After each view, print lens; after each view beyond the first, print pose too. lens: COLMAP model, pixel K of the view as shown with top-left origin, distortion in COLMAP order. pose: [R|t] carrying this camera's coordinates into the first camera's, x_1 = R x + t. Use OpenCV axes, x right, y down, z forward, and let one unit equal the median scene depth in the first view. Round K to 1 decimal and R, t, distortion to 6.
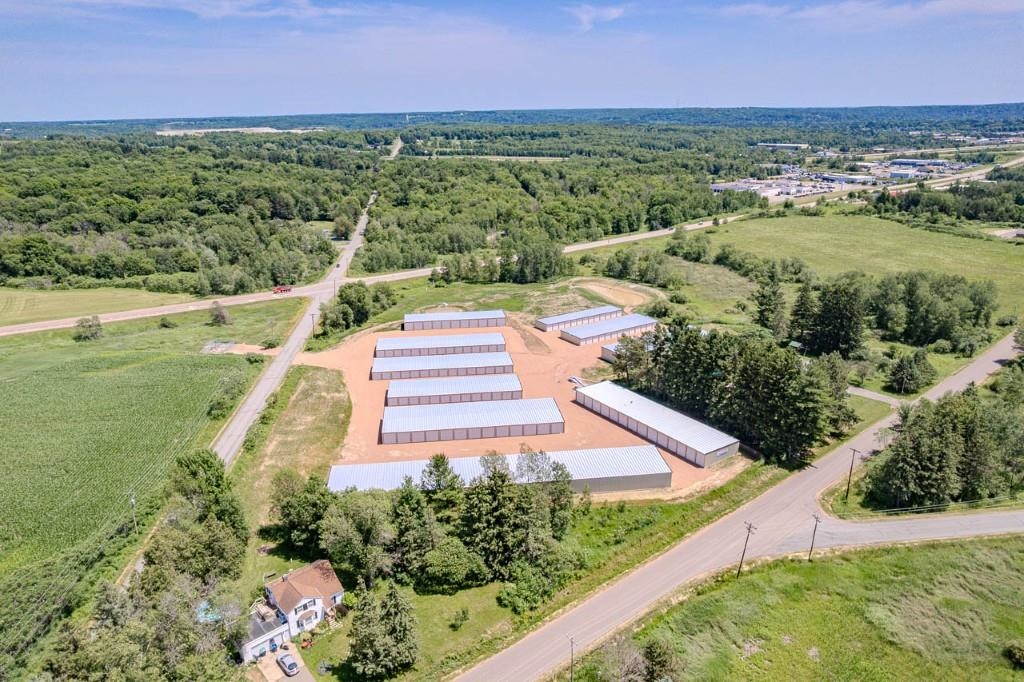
lens RADIAL K [[673.3, 0, 528.9], [0, 673.3, 355.6], [0, 0, 1]] dist [-0.060770, 0.050144]
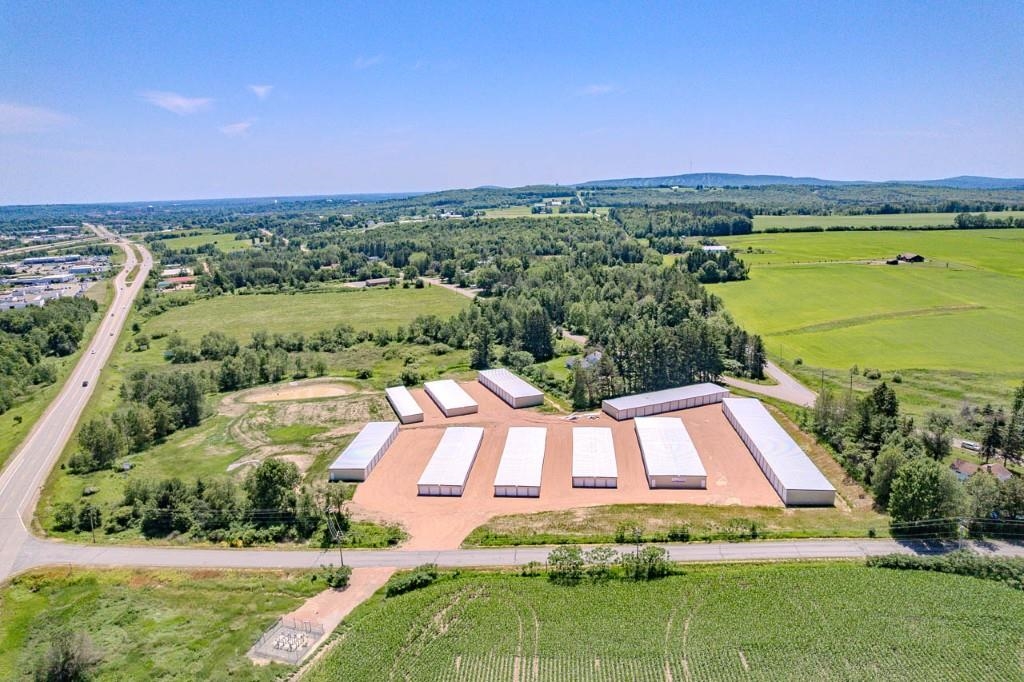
lens RADIAL K [[641.2, 0, 512.0], [0, 641.2, 341.0], [0, 0, 1]] dist [-0.028489, 0.002719]
pose [[0.226709, -0.217785, 0.949301, -0.620686], [0.359979, 0.924399, 0.126102, -0.166238], [-0.904996, 0.313140, 0.287968, 0.473563]]
